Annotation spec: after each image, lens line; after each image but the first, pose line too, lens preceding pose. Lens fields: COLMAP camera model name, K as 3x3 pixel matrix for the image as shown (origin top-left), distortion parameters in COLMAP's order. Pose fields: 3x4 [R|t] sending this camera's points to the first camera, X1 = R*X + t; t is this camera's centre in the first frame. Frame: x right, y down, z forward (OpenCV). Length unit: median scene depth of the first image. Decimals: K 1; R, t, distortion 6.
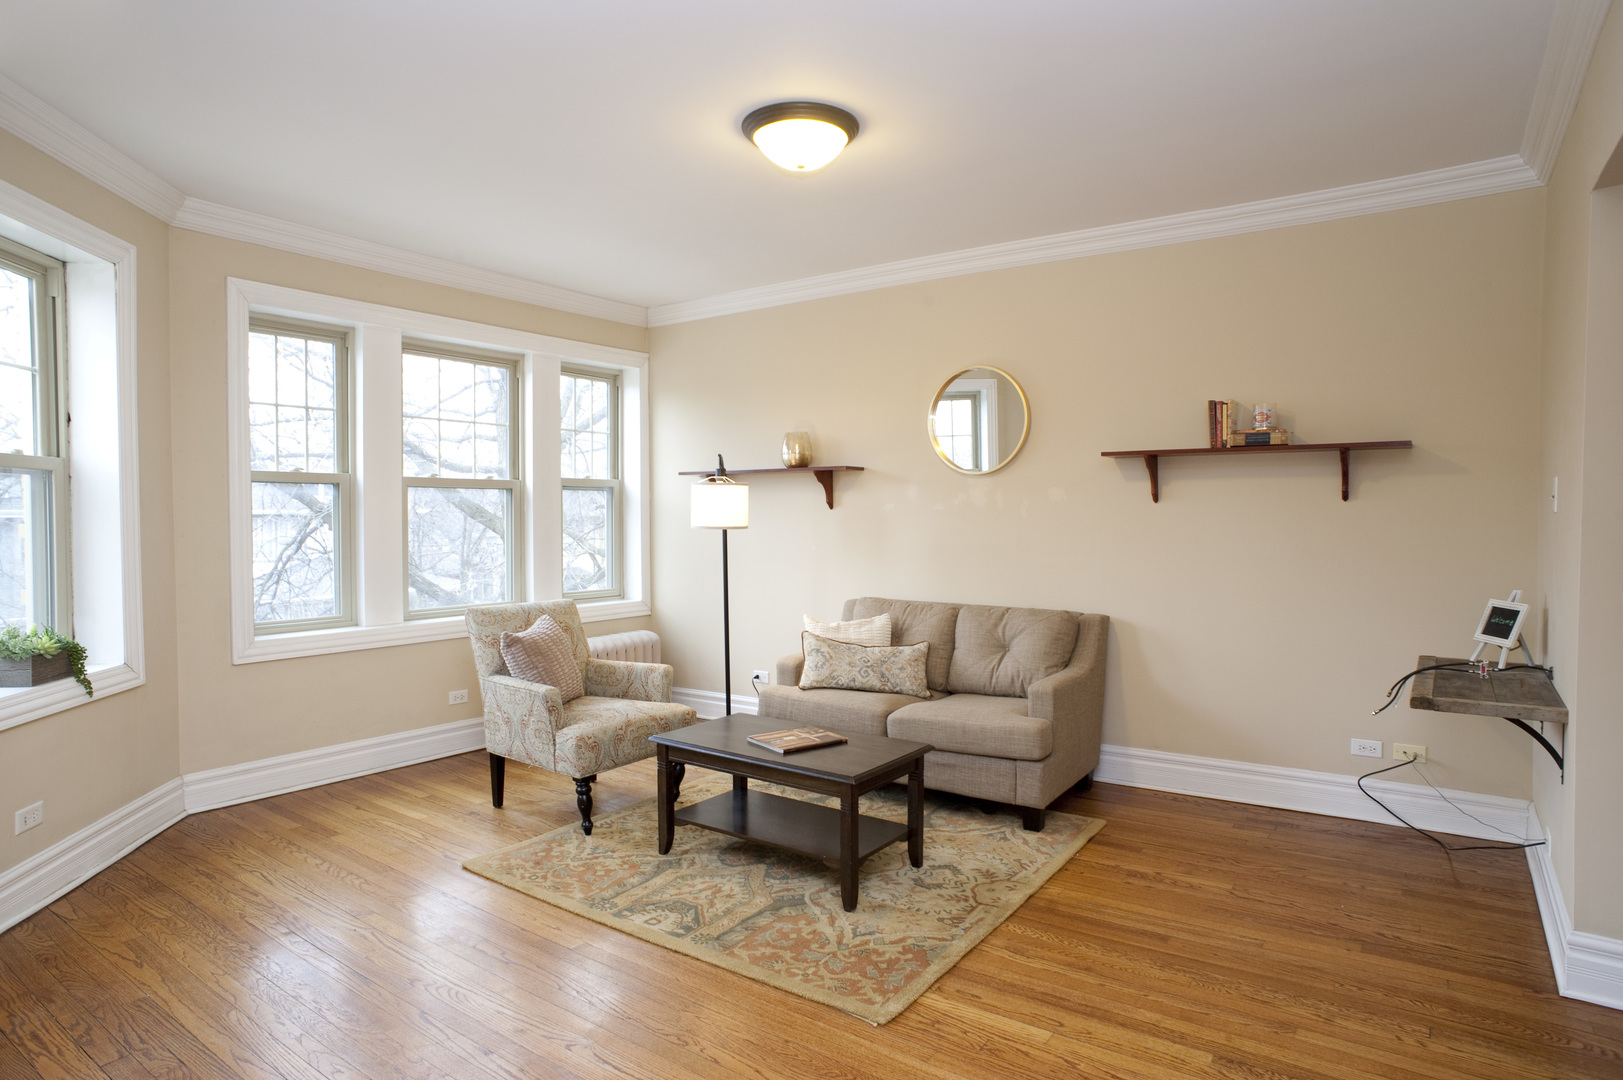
lens RADIAL K [[923.2, 0, 815.6], [0, 923.2, 541.9], [0, 0, 1]] dist [-0.097439, 0.066039]
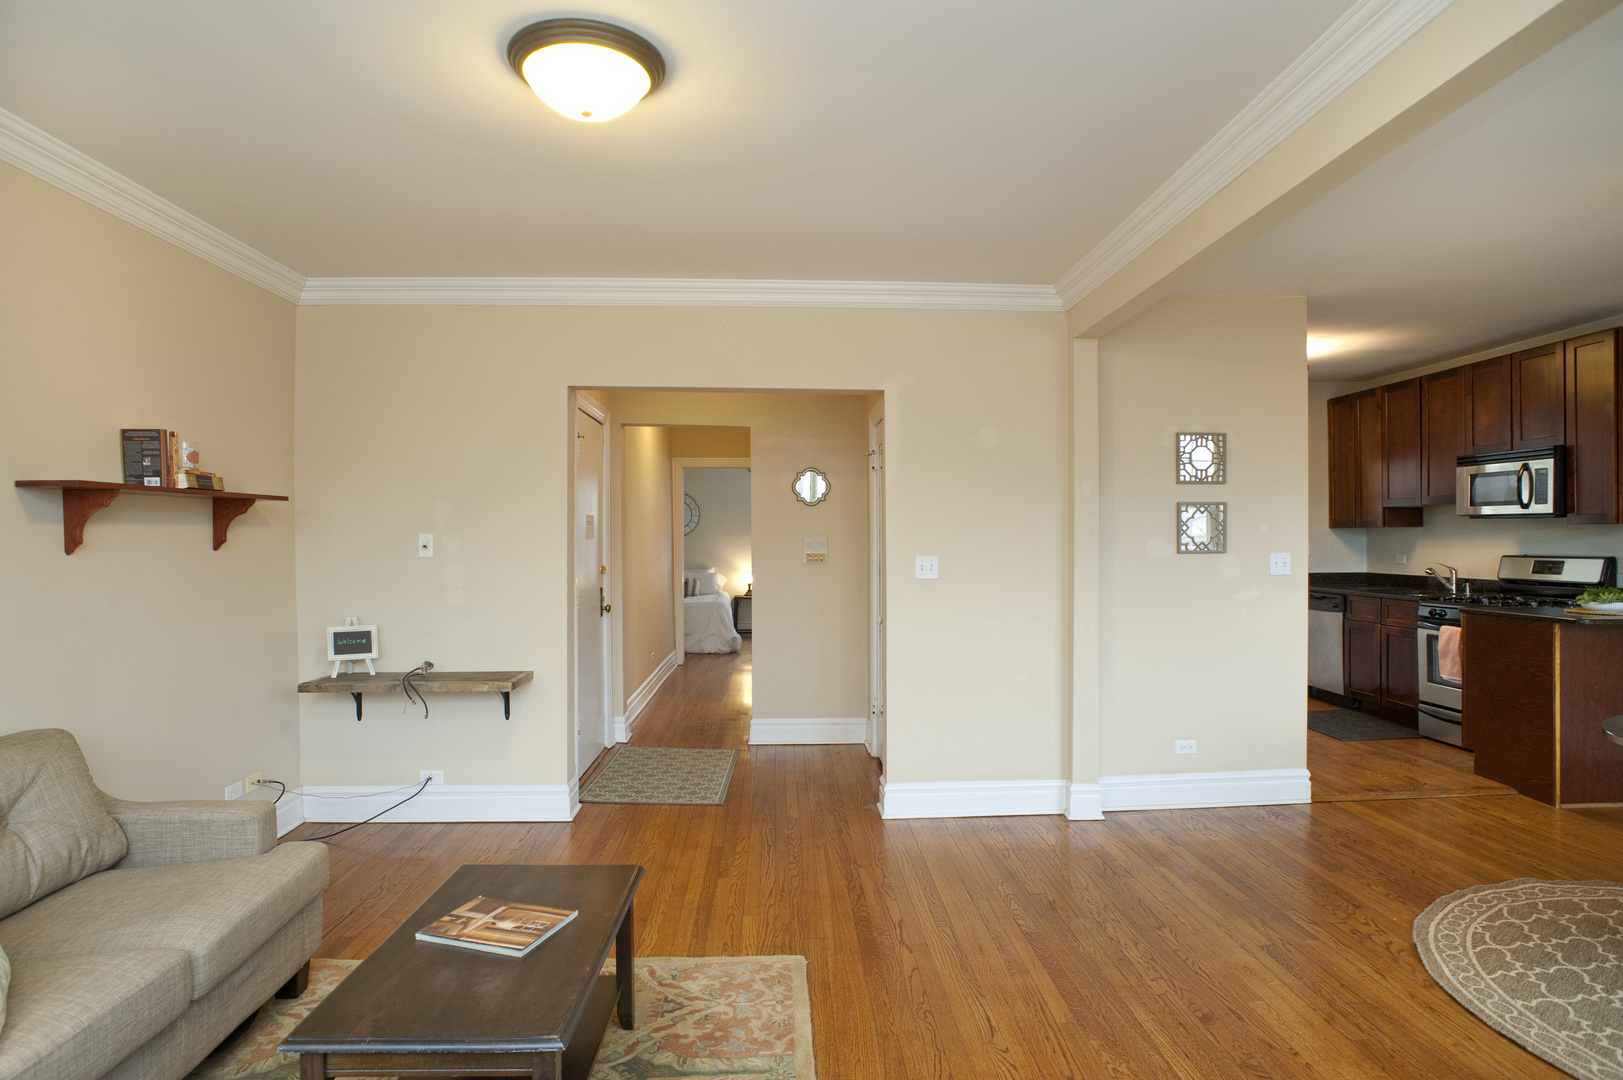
lens RADIAL K [[923.2, 0, 815.5], [0, 923.2, 540.3], [0, 0, 1]] dist [-0.097439, 0.066039]
pose [[-0.613507, 0.003875, 0.789680, -0.591974], [0.033358, 0.999223, 0.021014, -0.055534], [-0.788984, 0.039234, -0.613159, 1.080726]]
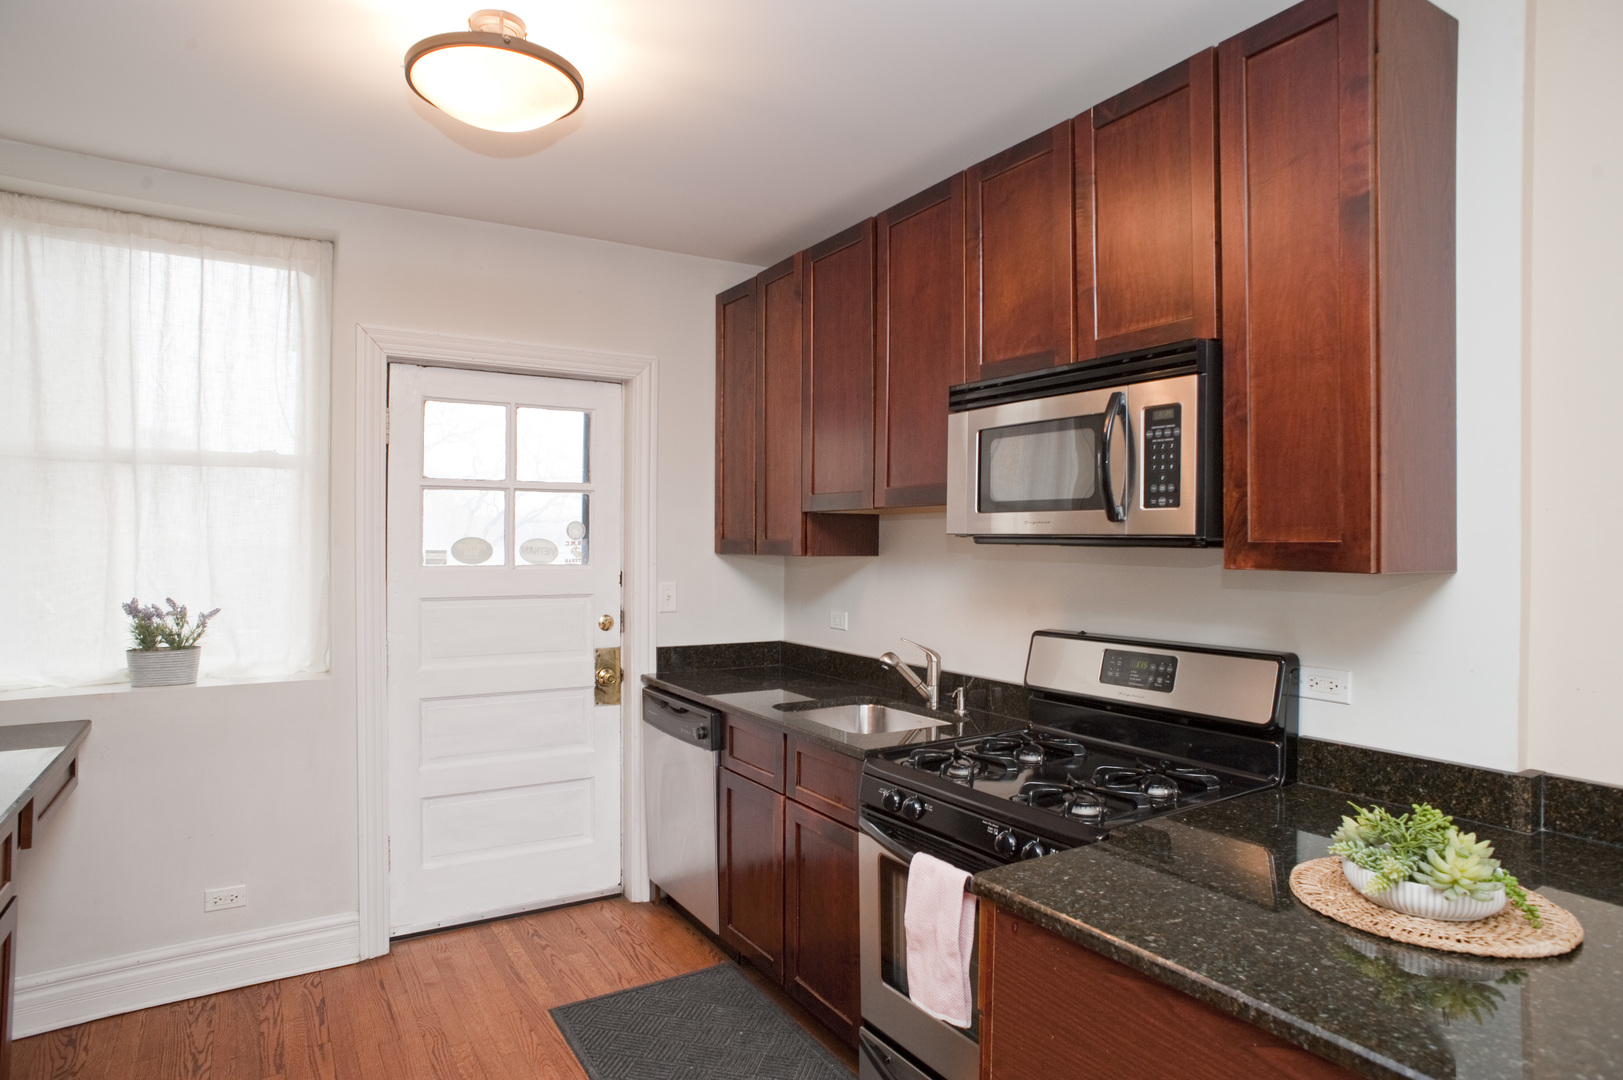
lens RADIAL K [[923.2, 0, 815.6], [0, 923.2, 538.4], [0, 0, 1]] dist [-0.097439, 0.066039]
pose [[-0.924276, -0.000890, 0.381725, -0.203979], [0.008447, 0.999705, 0.022785, -0.041338], [-0.381632, 0.024284, -0.923995, -0.145721]]
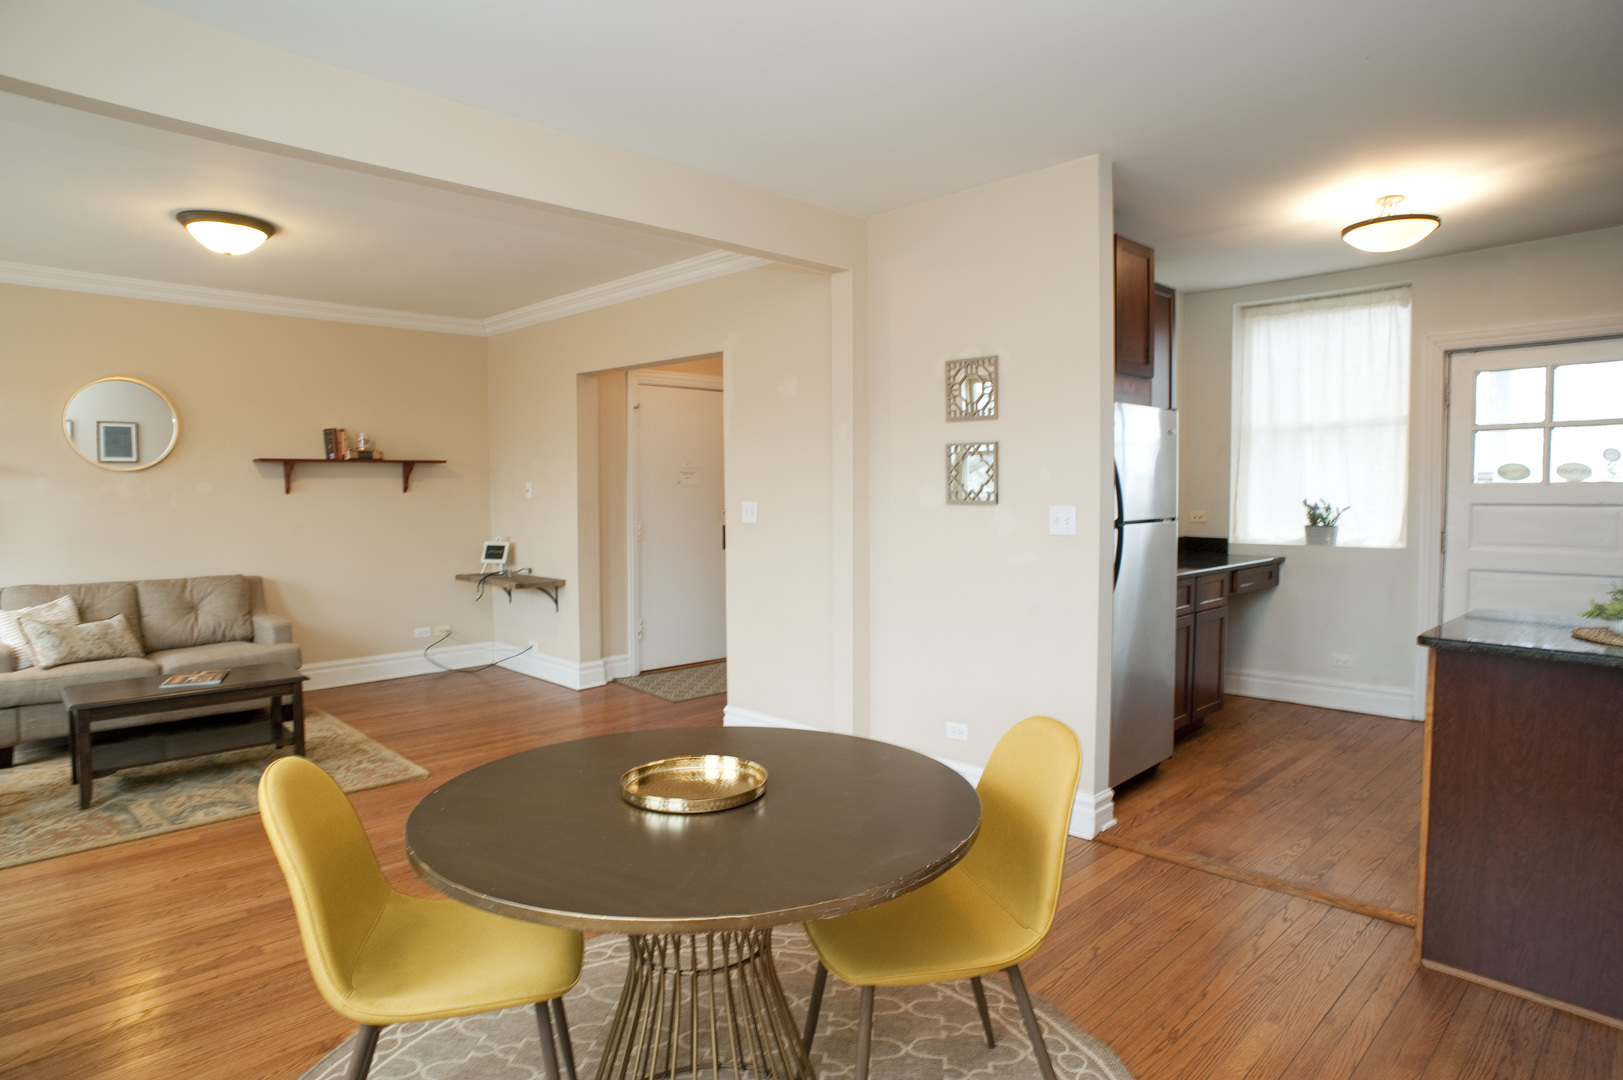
lens RADIAL K [[923.2, 0, 816.9], [0, 923.2, 542.1], [0, 0, 1]] dist [-0.097439, 0.066039]
pose [[0.177670, -0.054866, 0.982559, -0.987490], [0.034734, 0.998172, 0.049457, -0.009500], [-0.983477, 0.025341, 0.179251, -0.089296]]
